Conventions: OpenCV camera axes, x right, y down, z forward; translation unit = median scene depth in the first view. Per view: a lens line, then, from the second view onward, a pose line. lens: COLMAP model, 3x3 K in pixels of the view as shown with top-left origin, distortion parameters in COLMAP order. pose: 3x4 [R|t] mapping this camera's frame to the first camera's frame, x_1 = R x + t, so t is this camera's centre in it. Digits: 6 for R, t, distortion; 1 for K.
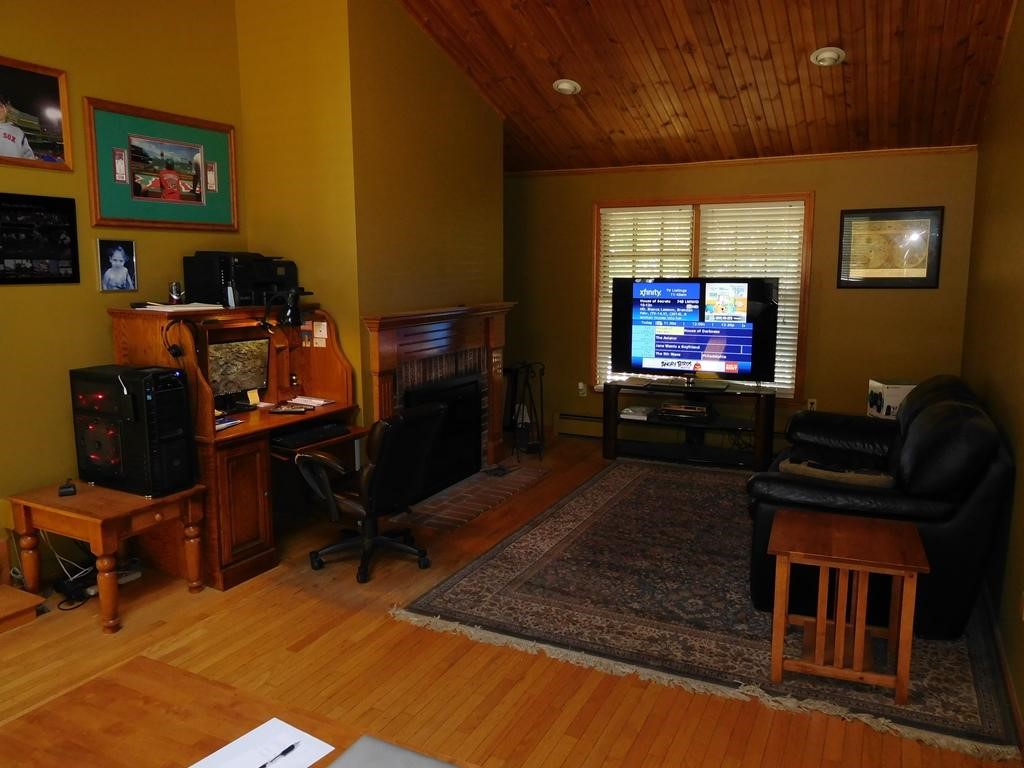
lens RADIAL K [[759.0, 0, 512.0], [0, 759.0, 384.0], [0, 0, 1]] dist [-0.028813, -0.000492]
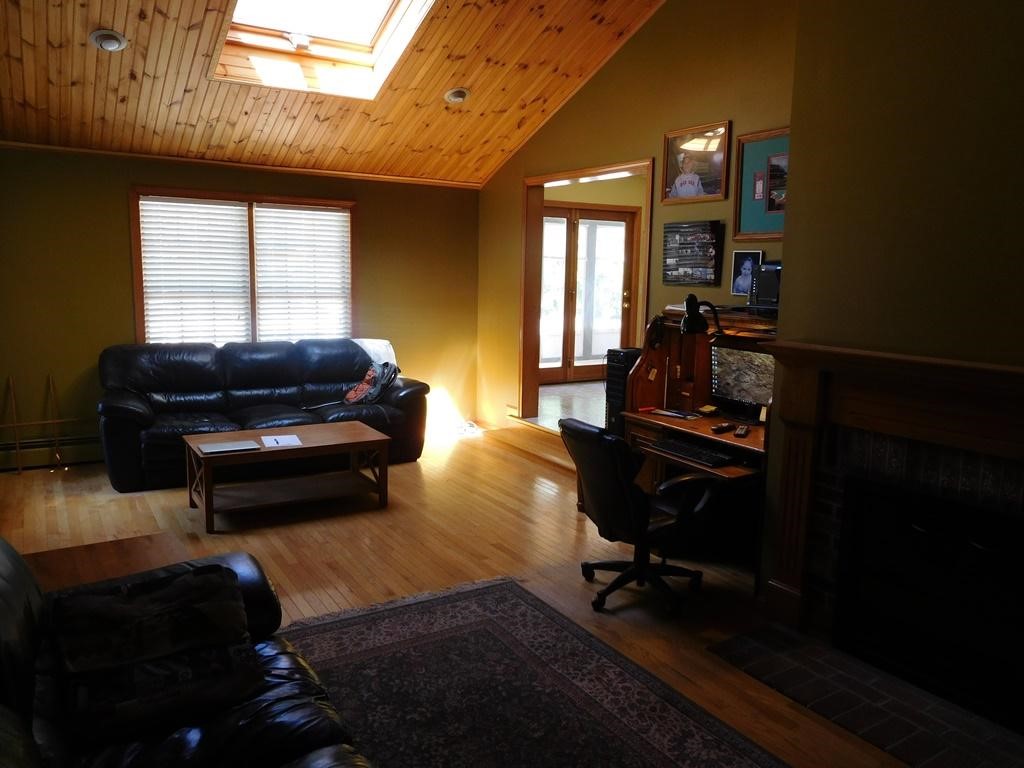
lens RADIAL K [[759.0, 0, 512.0], [0, 759.0, 384.0], [0, 0, 1]] dist [-0.028813, -0.000492]
pose [[-0.533019, 0.118091, -0.837822, 0.665710], [-0.144216, 0.963042, 0.227491, -0.205478], [0.833722, 0.242084, -0.496289, 1.313598]]
